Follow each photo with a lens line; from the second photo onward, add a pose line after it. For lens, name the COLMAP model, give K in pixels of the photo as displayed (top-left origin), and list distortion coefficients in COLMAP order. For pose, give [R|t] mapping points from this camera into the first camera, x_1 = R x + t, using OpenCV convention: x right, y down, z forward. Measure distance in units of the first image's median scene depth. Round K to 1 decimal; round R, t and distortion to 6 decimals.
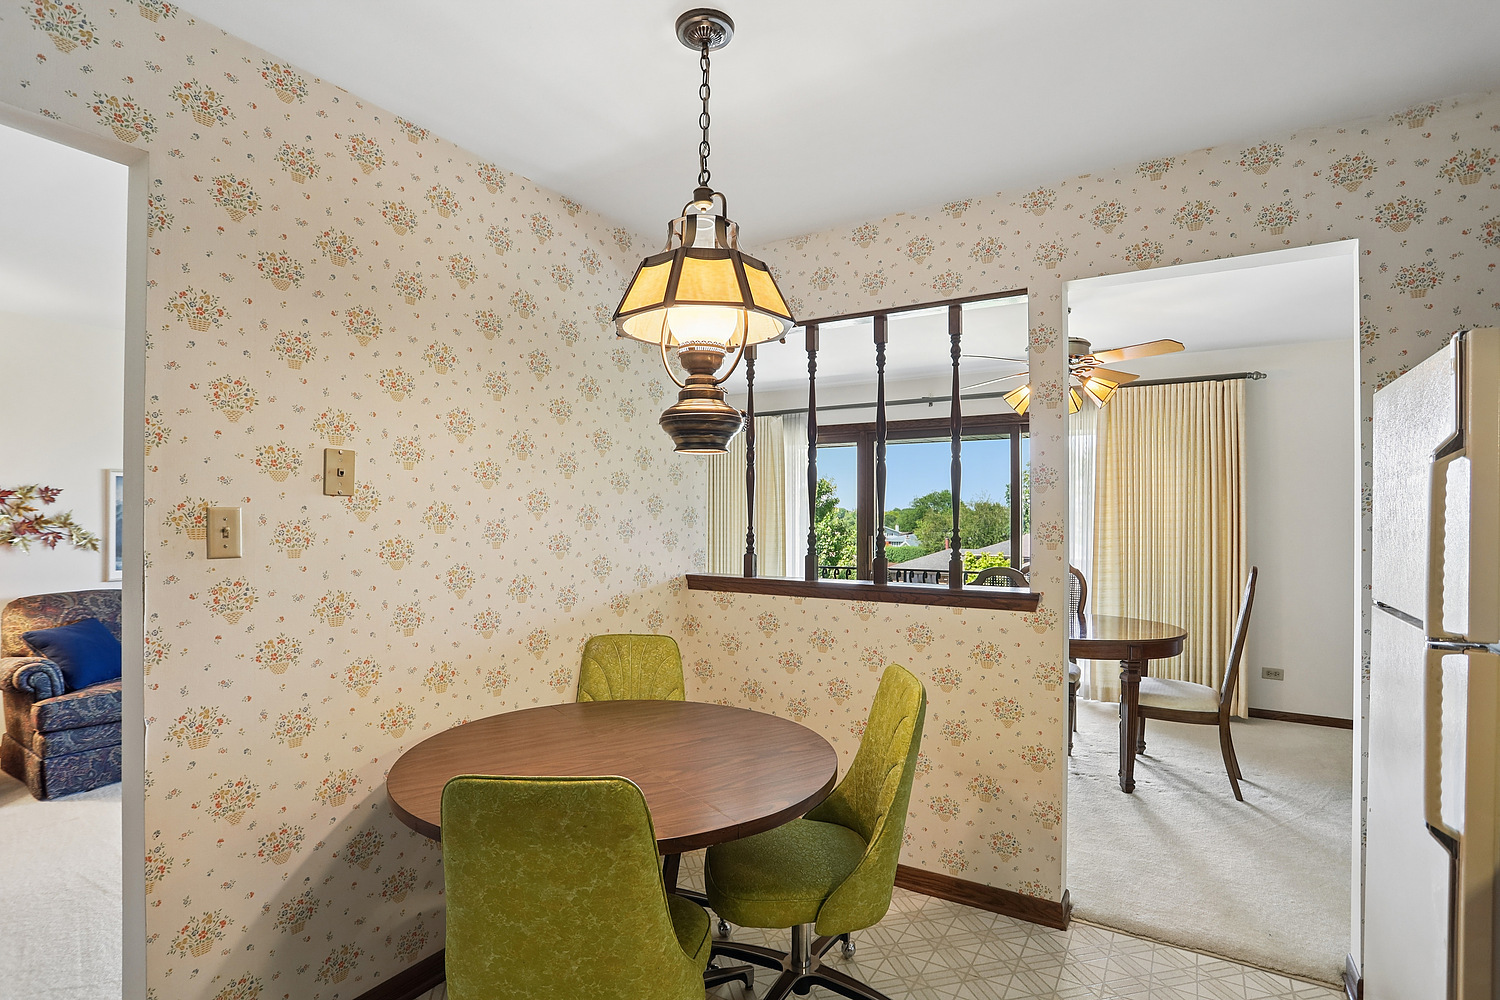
lens RADIAL K [[740.8, 0, 727.9], [0, 740.8, 507.5], [0, 0, 1]] dist [-0.037376, 0.008639]
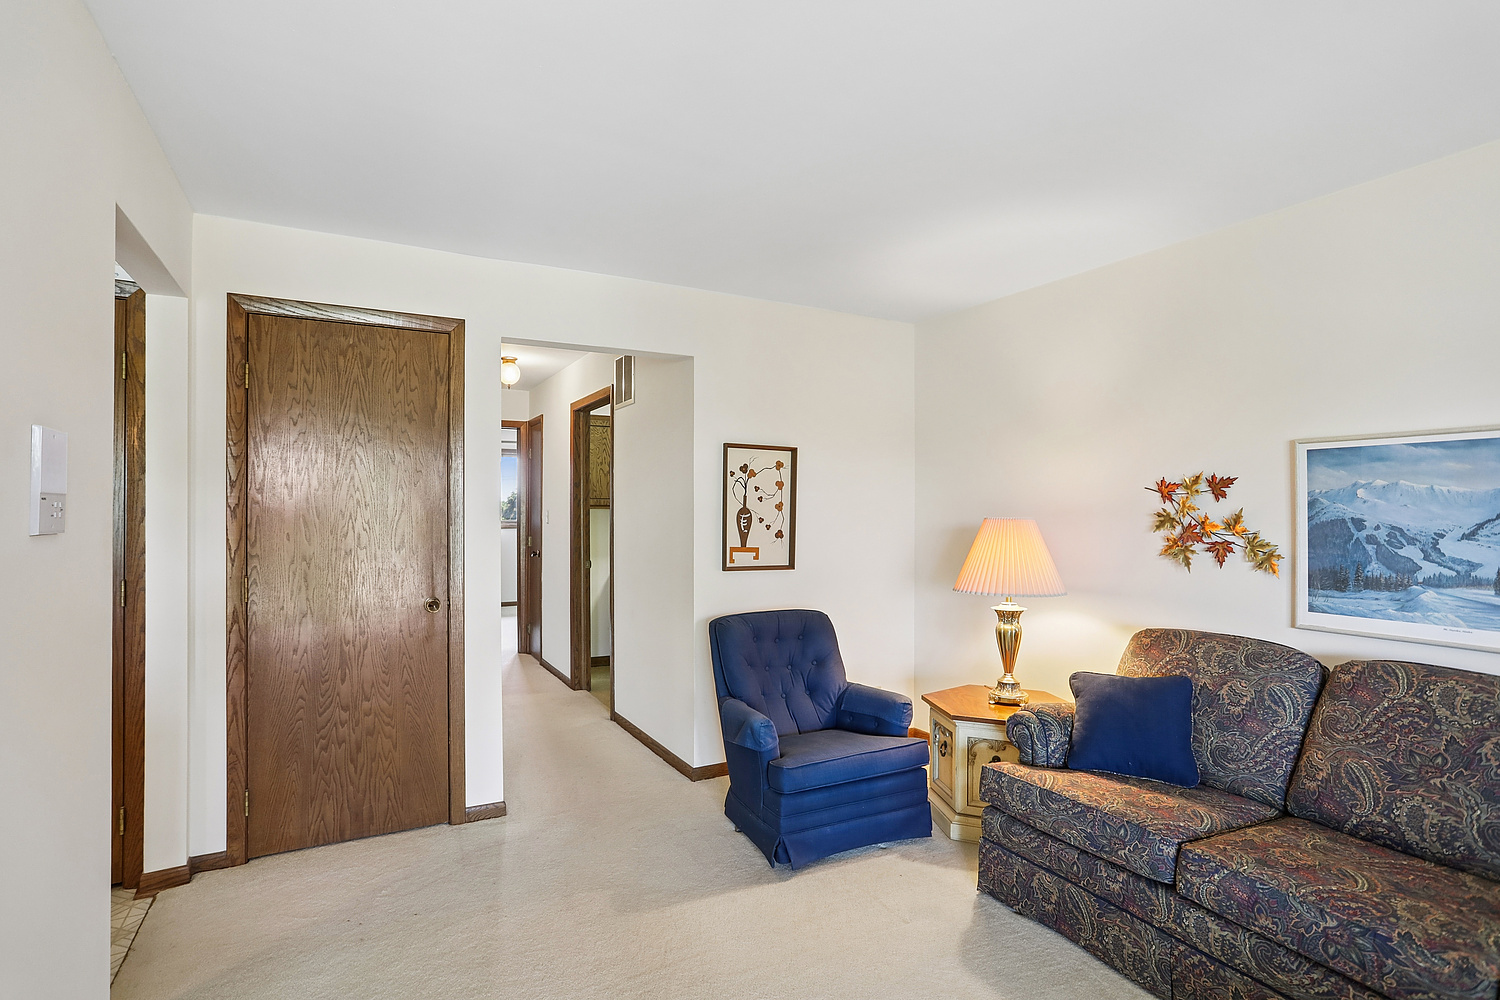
lens RADIAL K [[740.8, 0, 744.8], [0, 740.8, 510.9], [0, 0, 1]] dist [-0.037376, 0.008639]
pose [[-0.476349, -0.005272, -0.879240, -0.222458], [0.006818, 0.999930, -0.009689, 0.016784], [0.879230, -0.010610, -0.476280, 1.751606]]
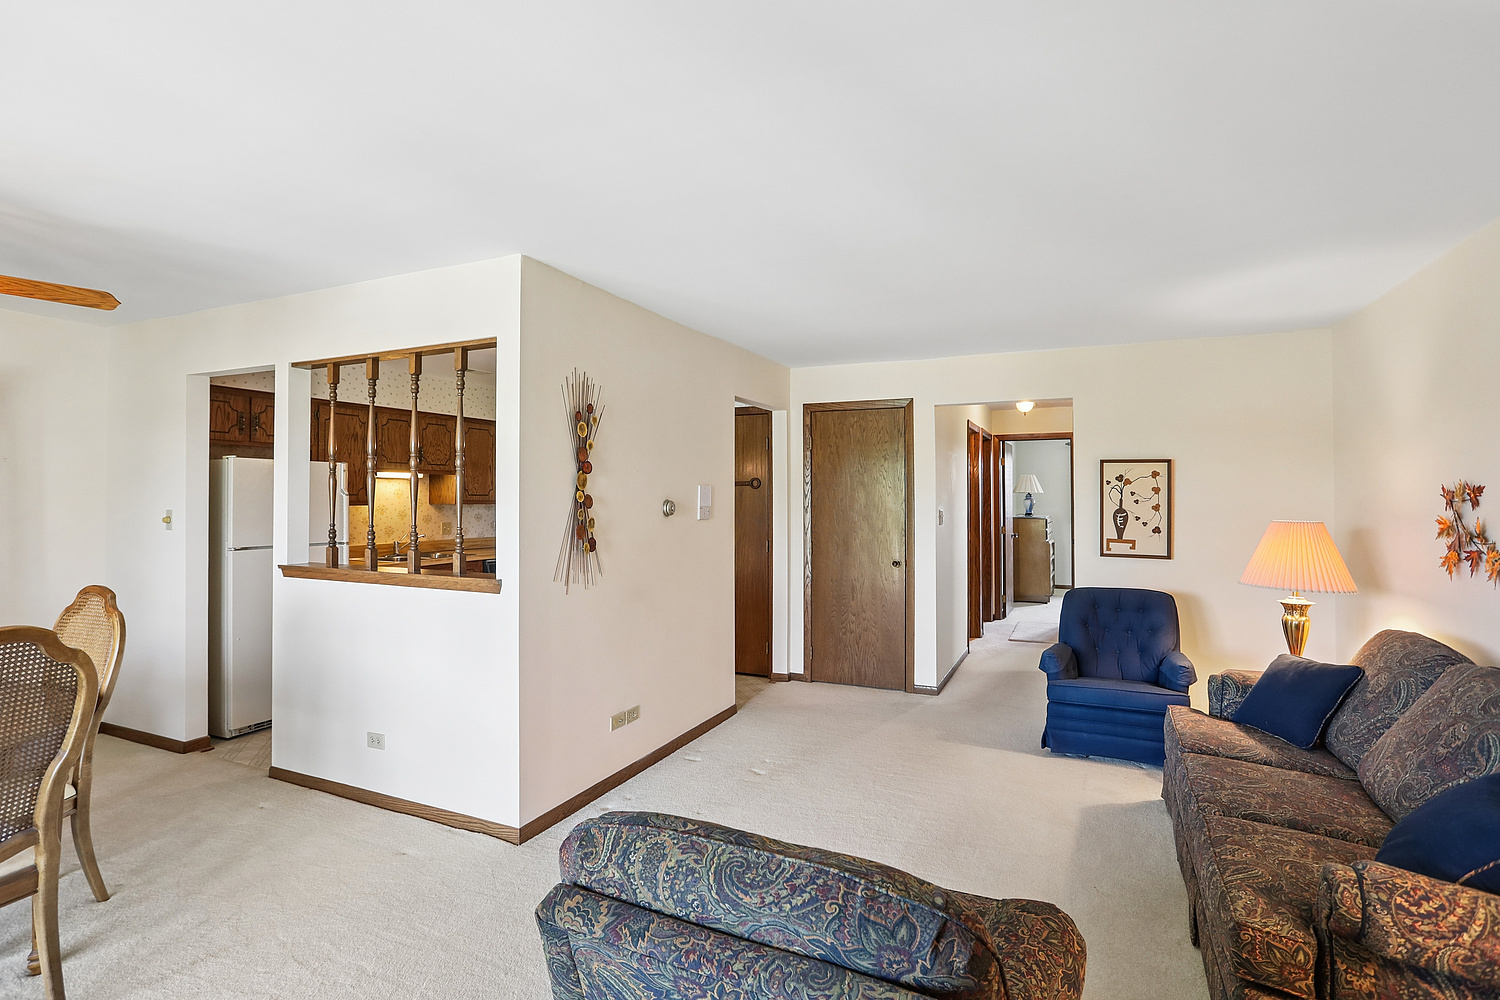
lens RADIAL K [[740.8, 0, 722.3], [0, 740.8, 482.0], [0, 0, 1]] dist [-0.037376, 0.008639]
pose [[-0.992486, -0.008004, -0.122099, -0.289607], [-0.003893, 0.999418, -0.033875, -0.007907], [0.122299, -0.033146, -0.991940, 2.975305]]
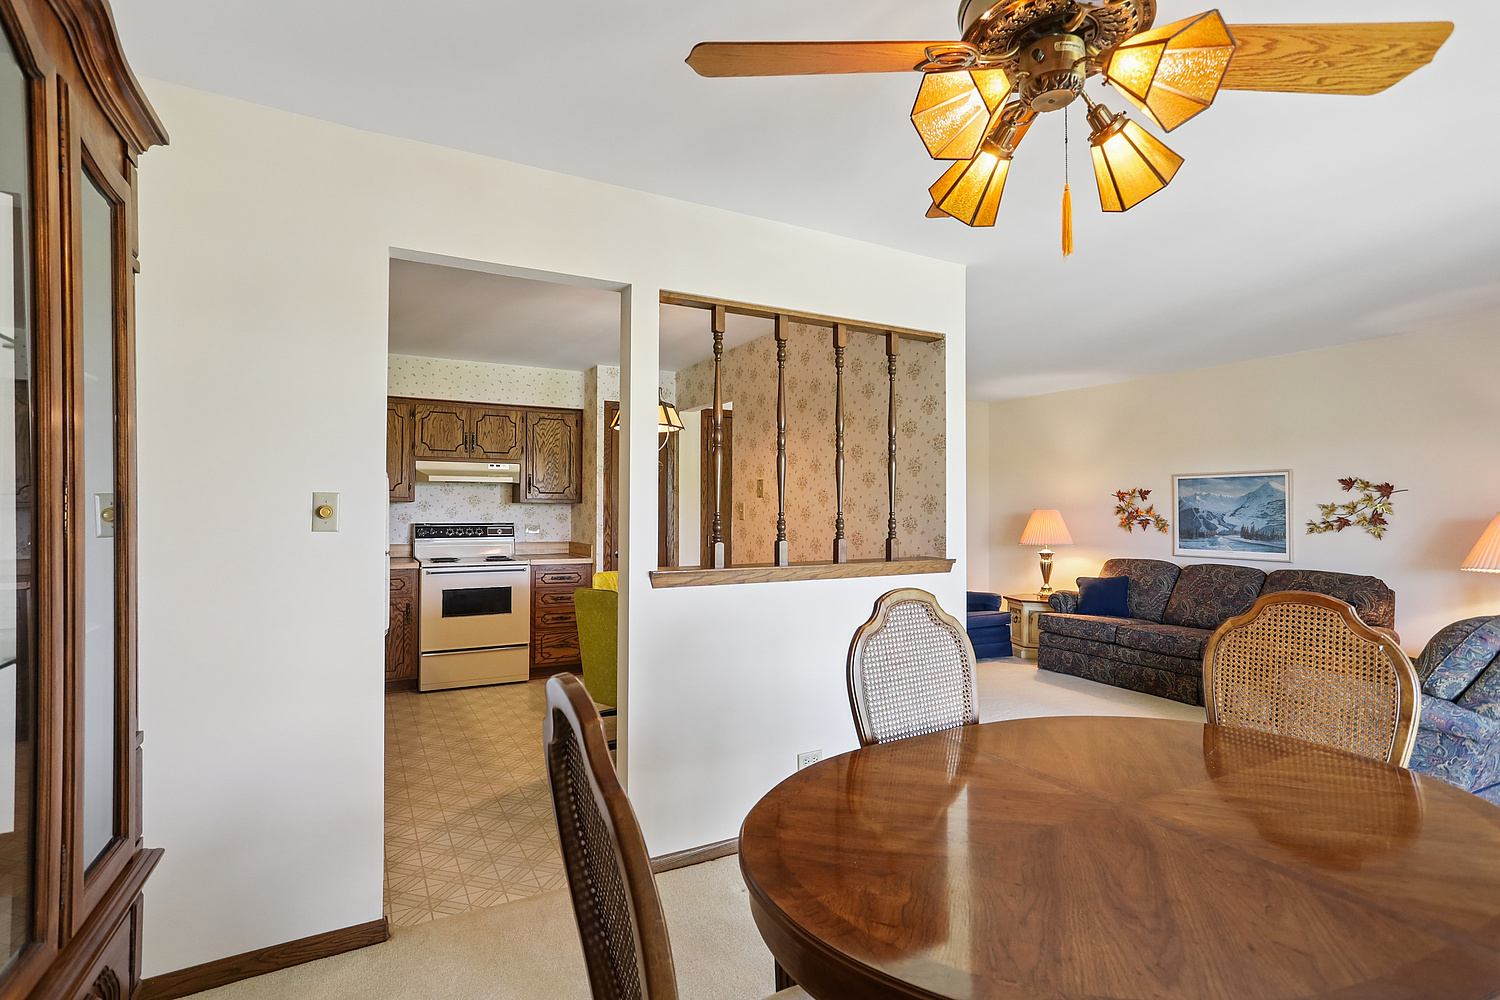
lens RADIAL K [[740.8, 0, 741.6], [0, 740.8, 500.4], [0, 0, 1]] dist [-0.037376, 0.008639]
pose [[-0.485188, -0.015321, -0.874276, 1.509813], [0.006338, 0.999759, -0.021037, 0.041335], [0.874387, -0.015748, -0.484974, 1.890036]]
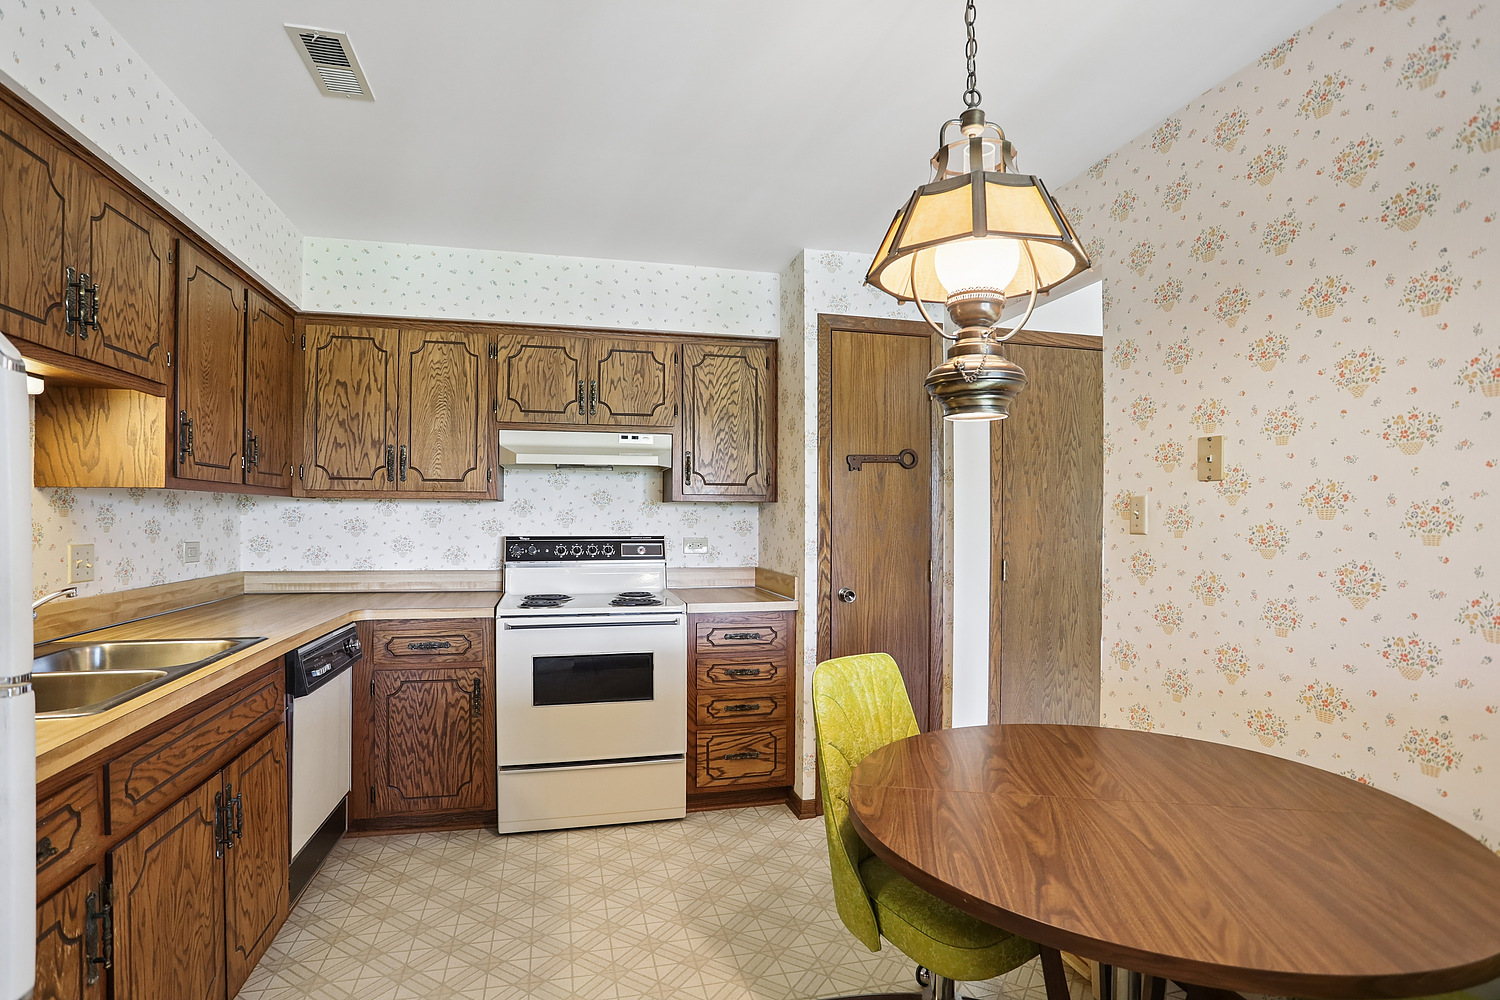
lens RADIAL K [[740.8, 0, 746.8], [0, 740.8, 509.6], [0, 0, 1]] dist [-0.037376, 0.008639]
pose [[-0.679736, -0.010368, -0.733384, 0.585431], [0.005172, 0.999807, -0.018929, 0.035337], [0.733439, -0.016660, -0.679551, 1.053104]]
